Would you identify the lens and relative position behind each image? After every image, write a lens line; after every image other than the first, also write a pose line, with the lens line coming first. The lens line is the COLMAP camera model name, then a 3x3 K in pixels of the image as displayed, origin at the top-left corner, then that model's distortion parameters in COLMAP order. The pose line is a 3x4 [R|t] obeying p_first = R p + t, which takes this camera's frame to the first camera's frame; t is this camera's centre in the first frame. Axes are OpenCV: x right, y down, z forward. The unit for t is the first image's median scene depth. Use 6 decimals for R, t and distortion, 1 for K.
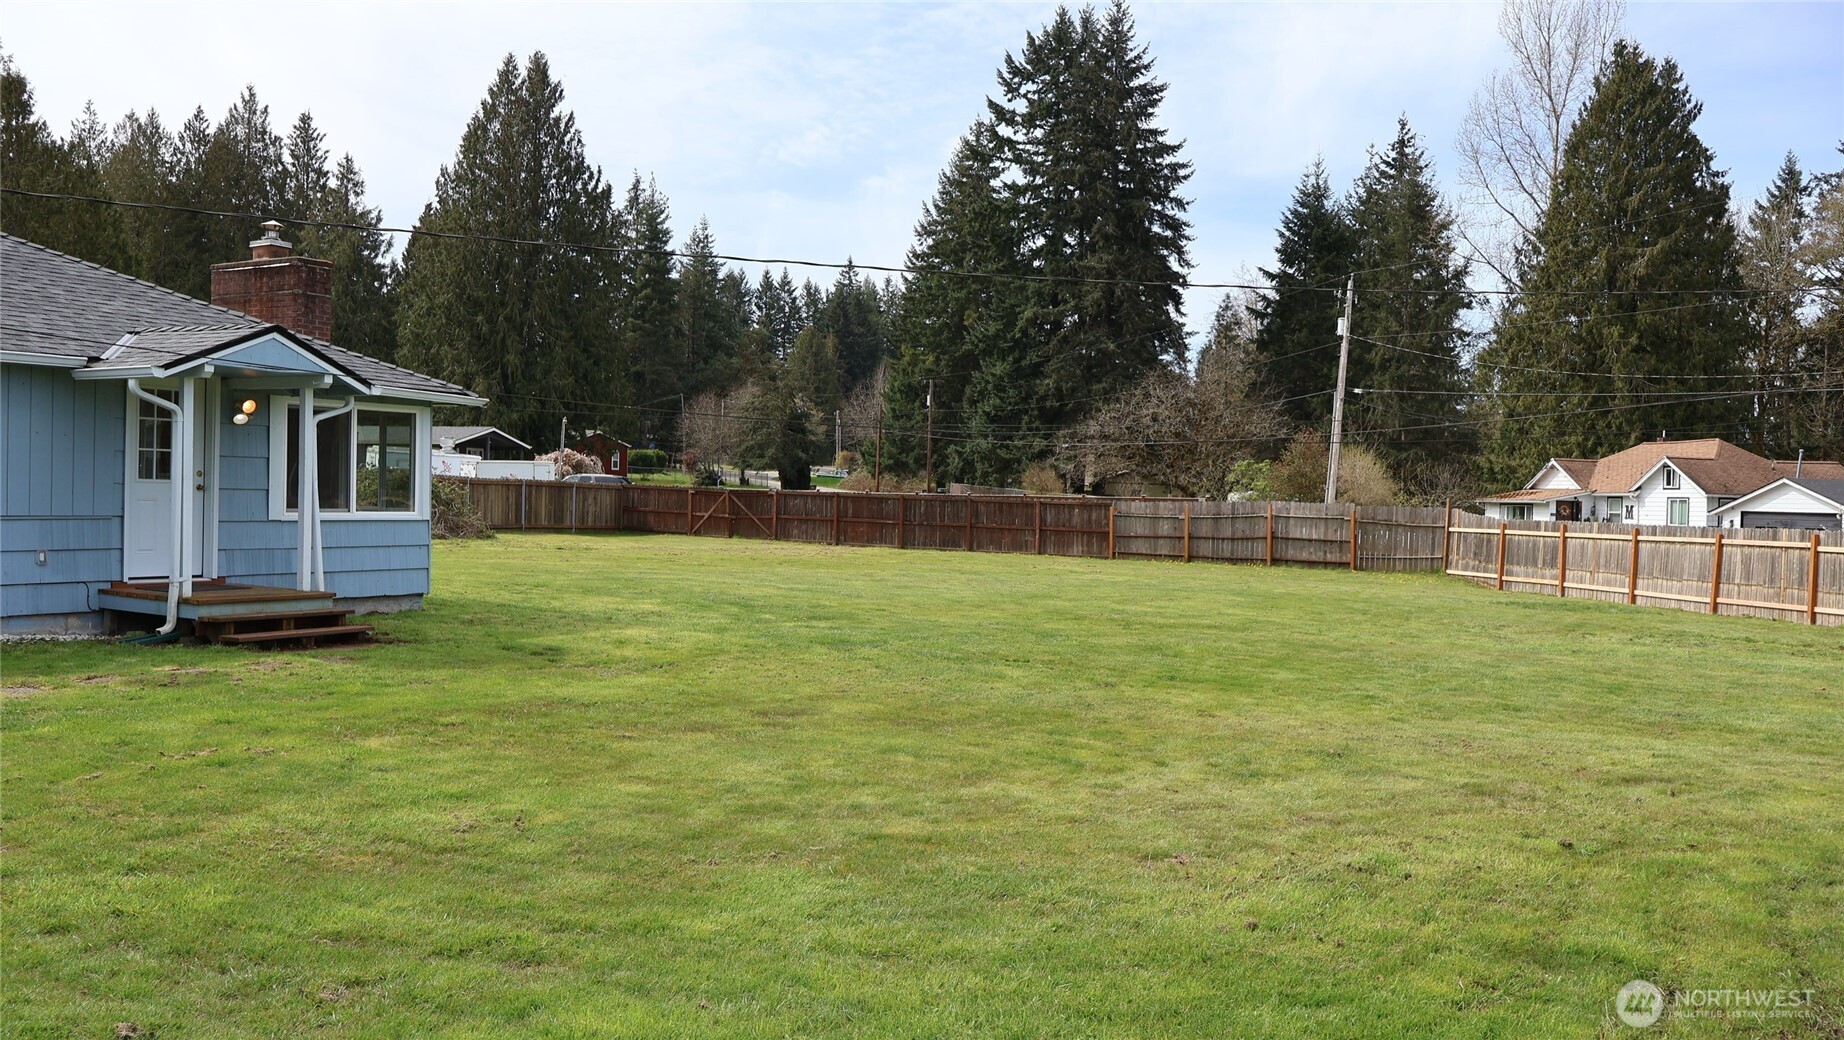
lens RADIAL K [[1541.8, 0, 919.9], [0, 1541.8, 522.8], [0, 0, 1]] dist [-0.016546, 0.011684]
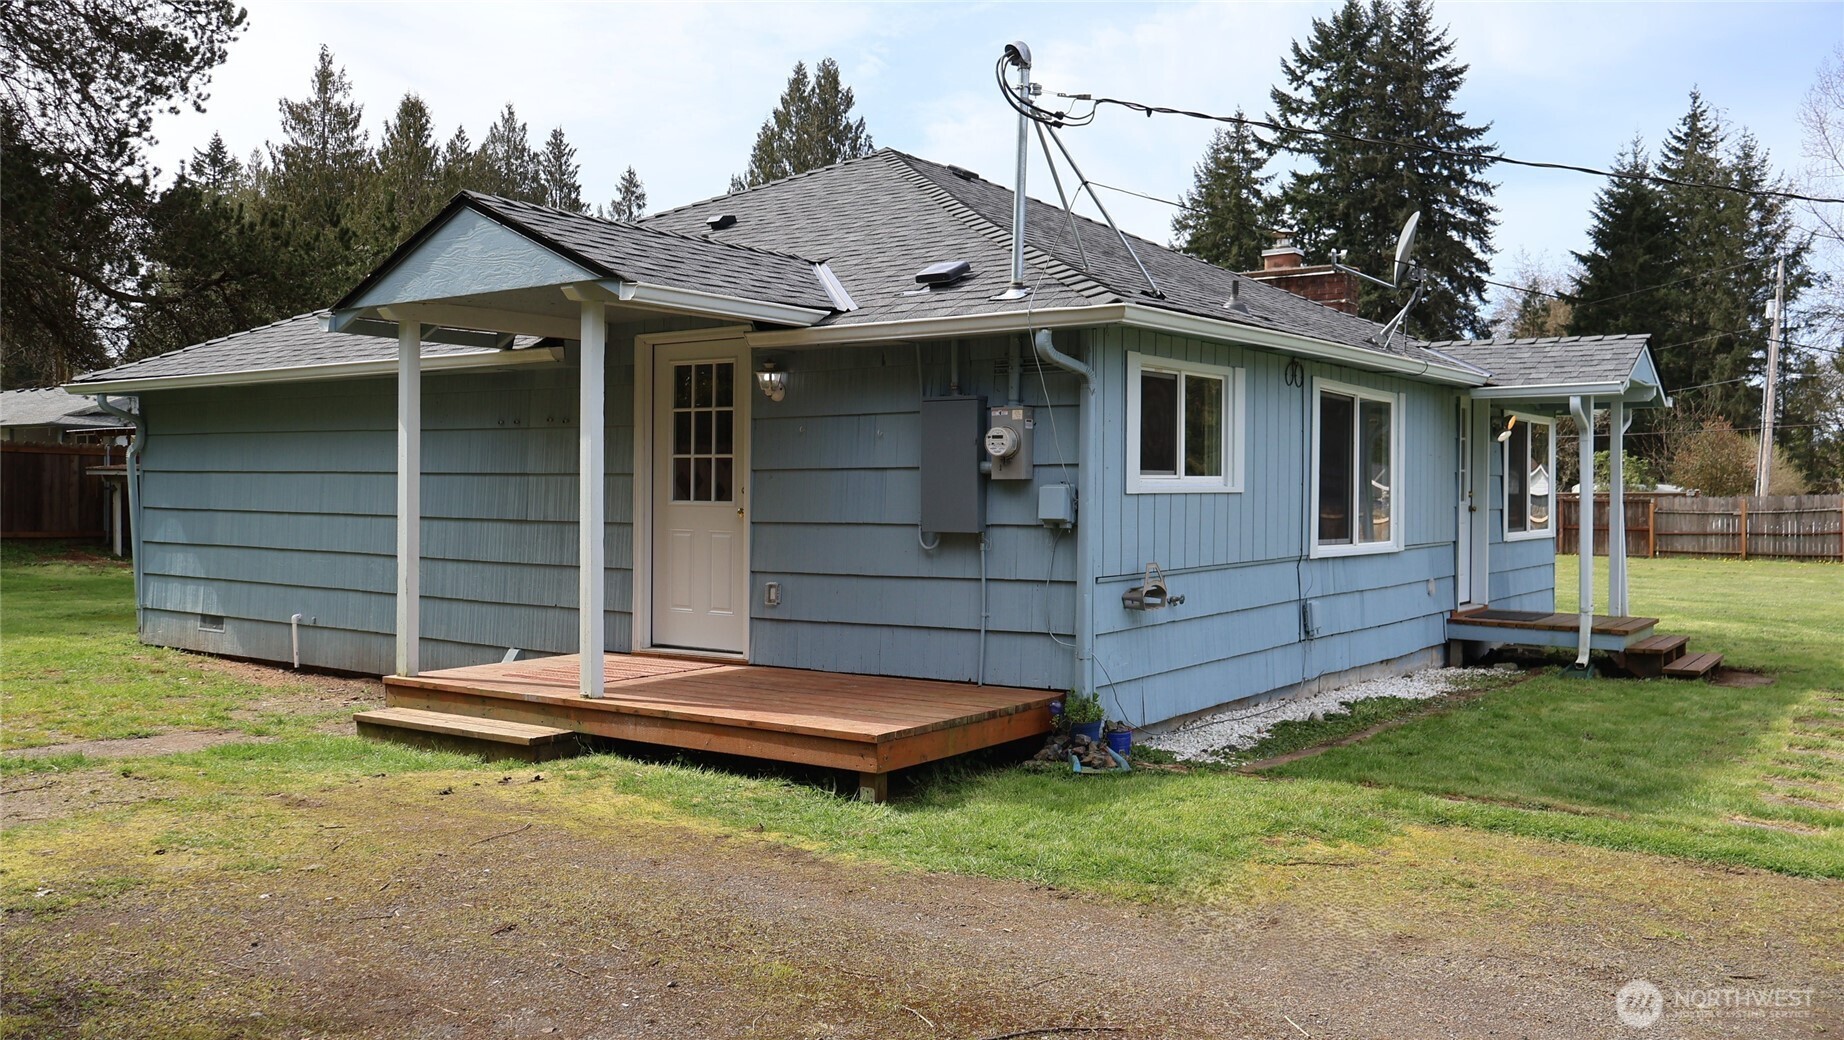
lens RADIAL K [[1543.3, 0, 929.2], [0, 1543.3, 510.2], [0, 0, 1]] dist [-0.011864, 0.012806]
pose [[0.996529, -0.018221, -0.081225, -0.154112], [0.017691, 0.999817, -0.007241, -0.004515], [0.081342, 0.005779, 0.996670, 0.005148]]
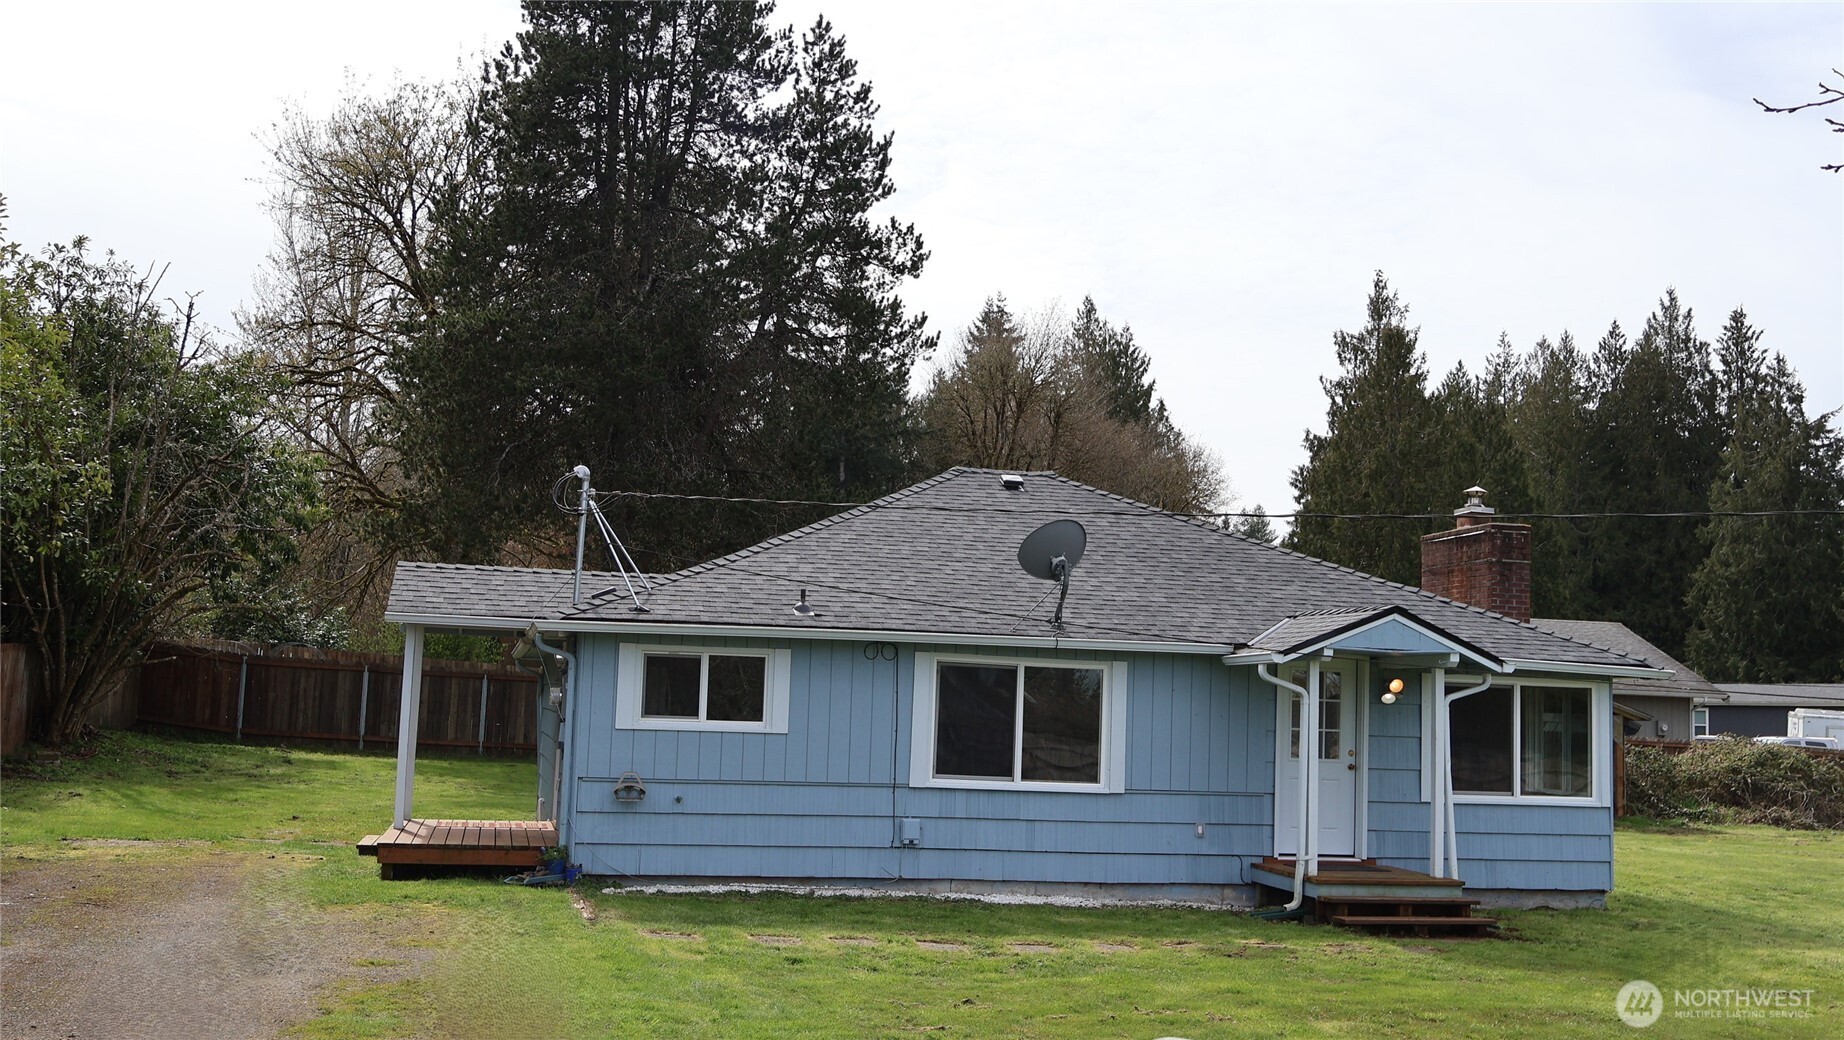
lens RADIAL K [[1871.9, 0, 918.6], [0, 1871.9, 528.2], [0, 0, 1]] dist [-0.005799, 0.000000]
pose [[0.686233, -0.072058, -0.723804, 0.050471], [-0.032547, 0.991042, -0.129520, -0.002124], [0.726653, 0.112439, 0.677741, -0.012048]]
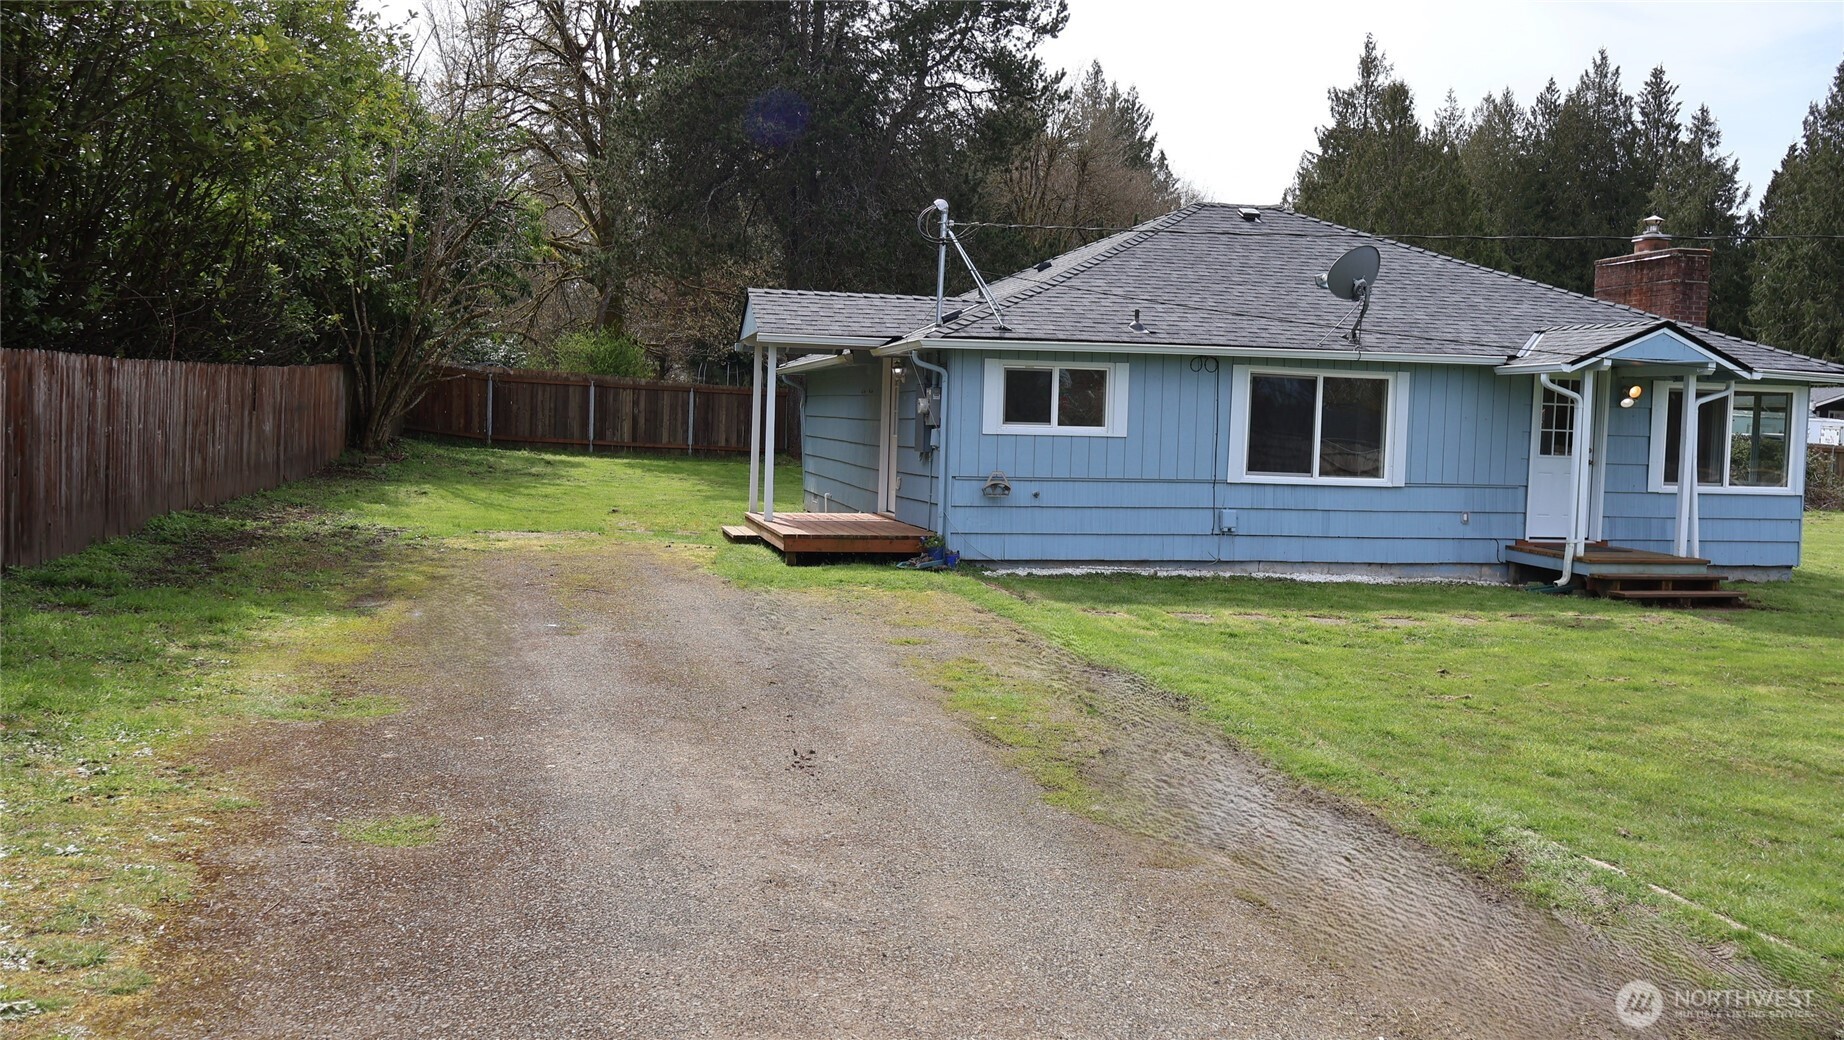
lens RADIAL K [[1543.3, 0, 913.8], [0, 1543.3, 520.7], [0, 0, 1]] dist [-0.011864, 0.012806]
pose [[0.683166, 0.043216, -0.728983, 0.007261], [-0.025552, 0.999051, 0.035280, -0.001491], [0.729816, -0.005475, 0.683622, -0.036203]]
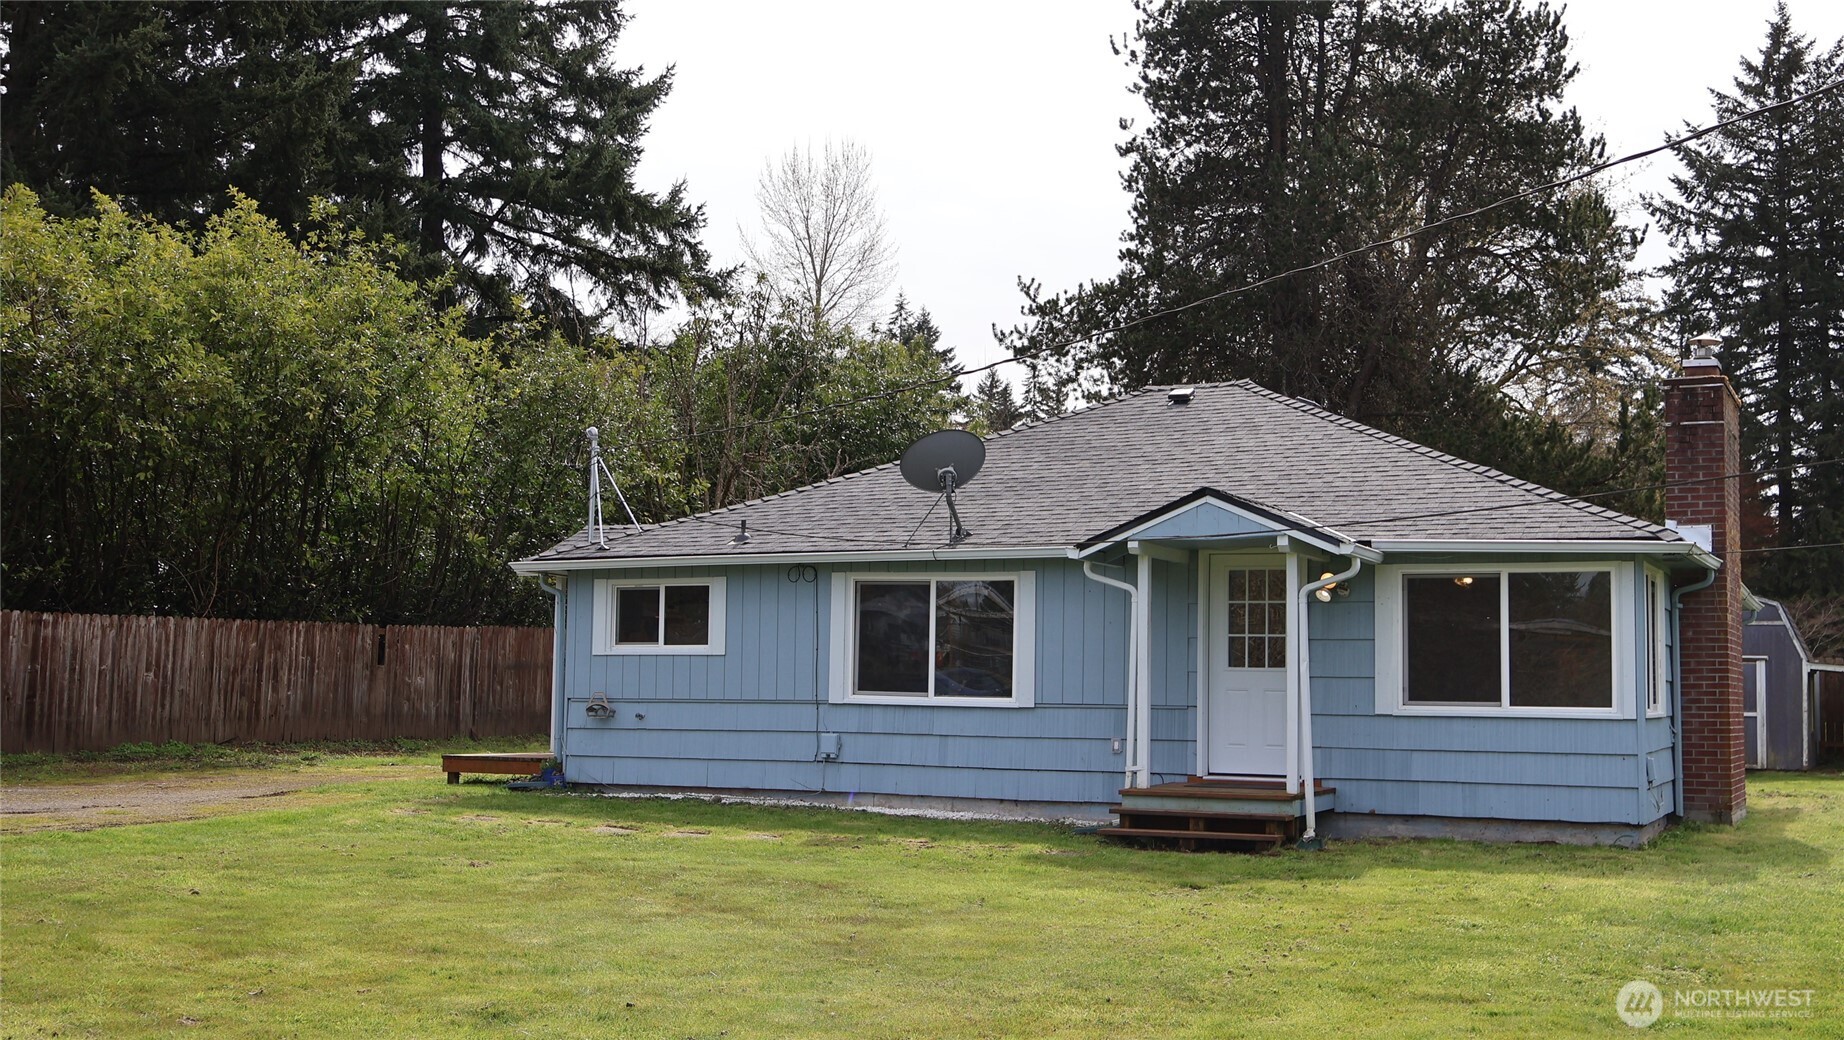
lens RADIAL K [[2118.5, 0, 883.1], [0, 2118.5, 481.6], [0, 0, 1]] dist [-0.005836, 0.000000]
pose [[0.068930, -0.125604, -0.989683, 0.157771], [-0.033651, 0.991185, -0.128139, 0.006512], [0.997054, 0.042137, 0.064095, 0.144143]]
